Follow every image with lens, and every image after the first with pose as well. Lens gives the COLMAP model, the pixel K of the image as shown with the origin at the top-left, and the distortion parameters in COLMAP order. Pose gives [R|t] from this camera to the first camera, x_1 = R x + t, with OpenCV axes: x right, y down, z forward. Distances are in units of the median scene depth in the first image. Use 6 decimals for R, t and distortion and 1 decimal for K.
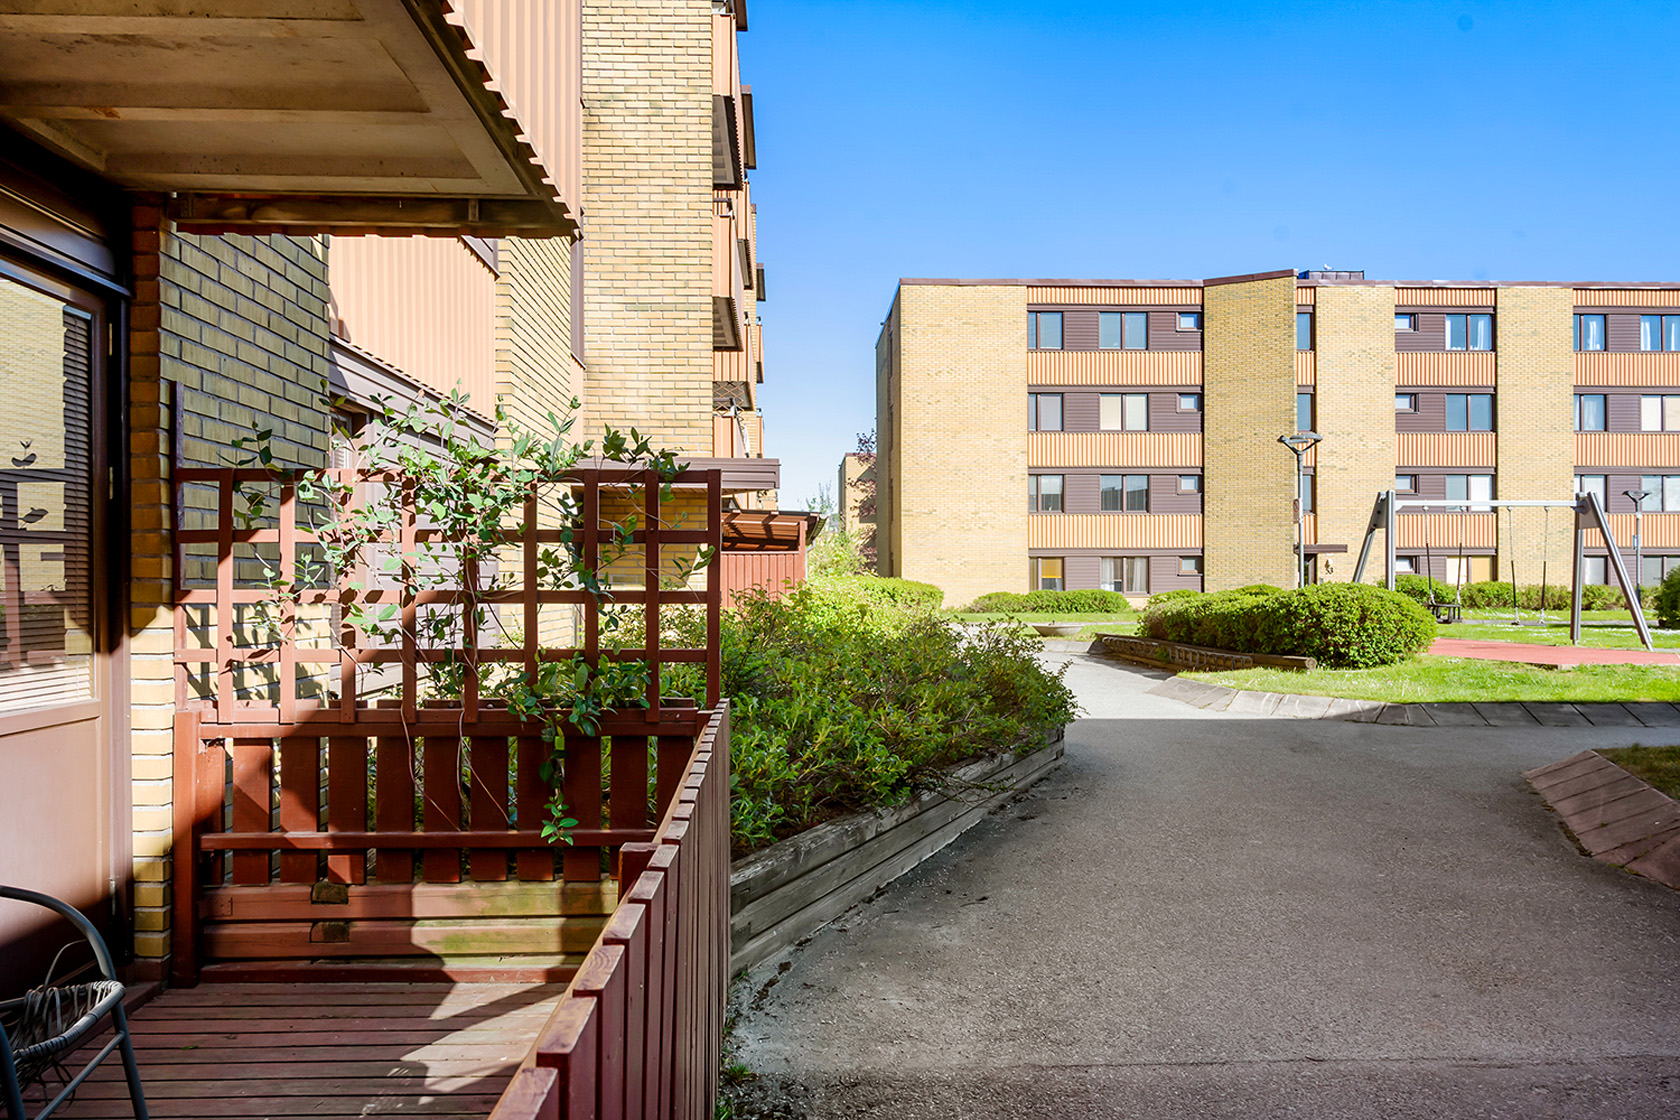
lens RADIAL K [[1133.3, 0, 822.0], [0, 1133.3, 602.4], [0, 0, 1]] dist [-0.002264, -0.000614]
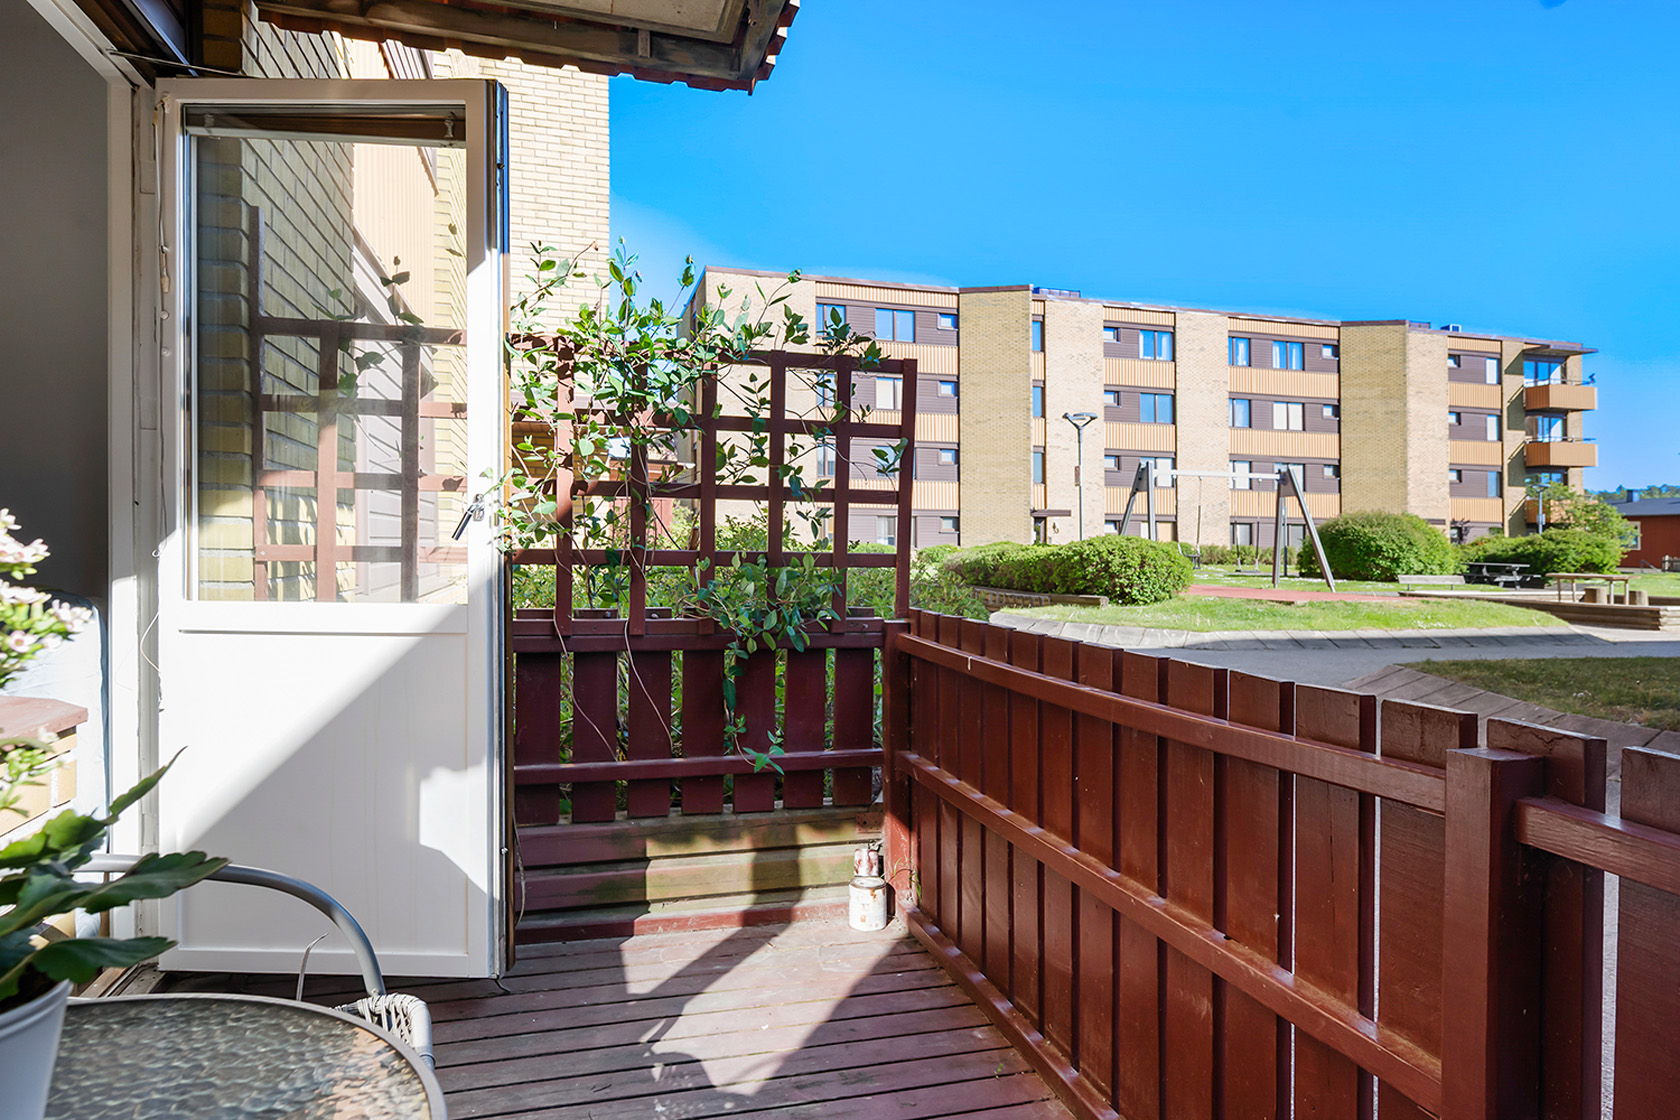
lens RADIAL K [[976.0, 0, 840.0], [0, 976.0, 560.0], [0, 0, 1]] dist [-0.004765, -0.001466]
pose [[0.969999, 0.011121, 0.242855, -0.037163], [-0.011754, 0.999930, 0.001158, 0.005071], [-0.242825, -0.003978, 0.970062, 0.026259]]
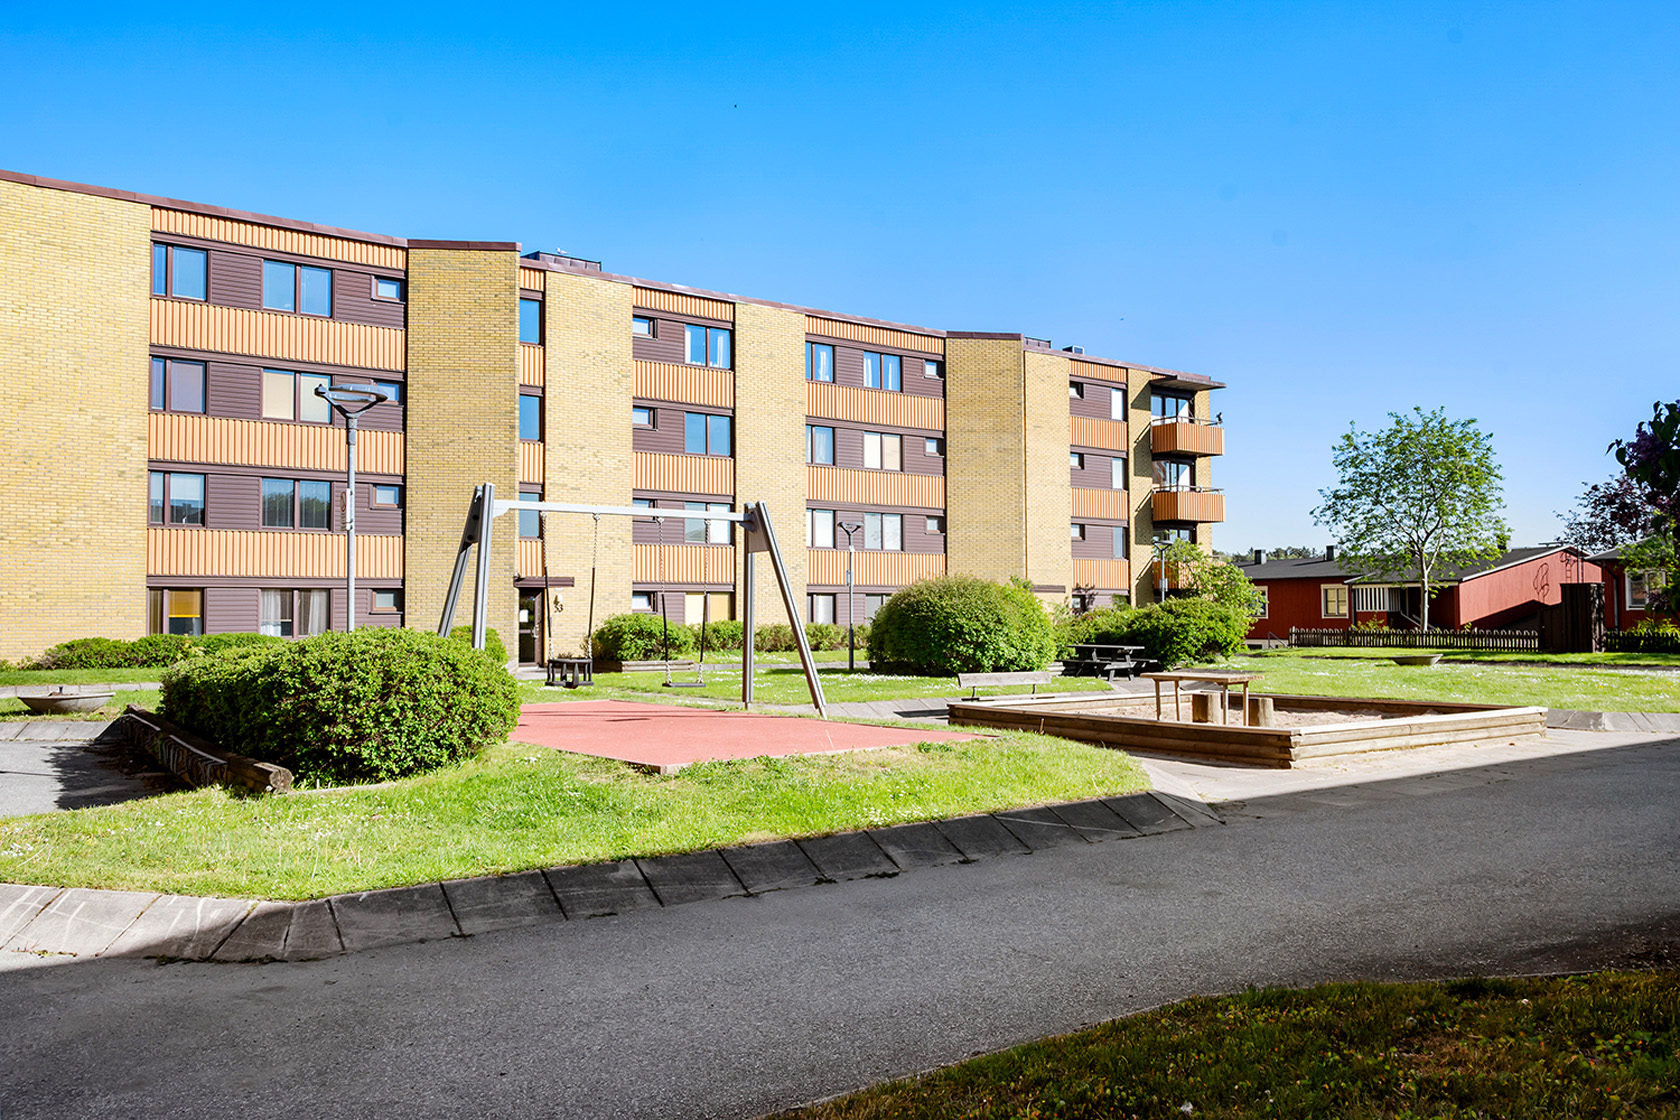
lens RADIAL K [[1171.8, 0, 839.6], [0, 1171.8, 686.3], [0, 0, 1]] dist [-0.003407, -0.000956]
pose [[0.835090, -0.033437, 0.549096, 0.140915], [0.012090, 0.999026, 0.042448, -0.004502], [-0.549980, -0.028809, 0.834681, 0.155862]]
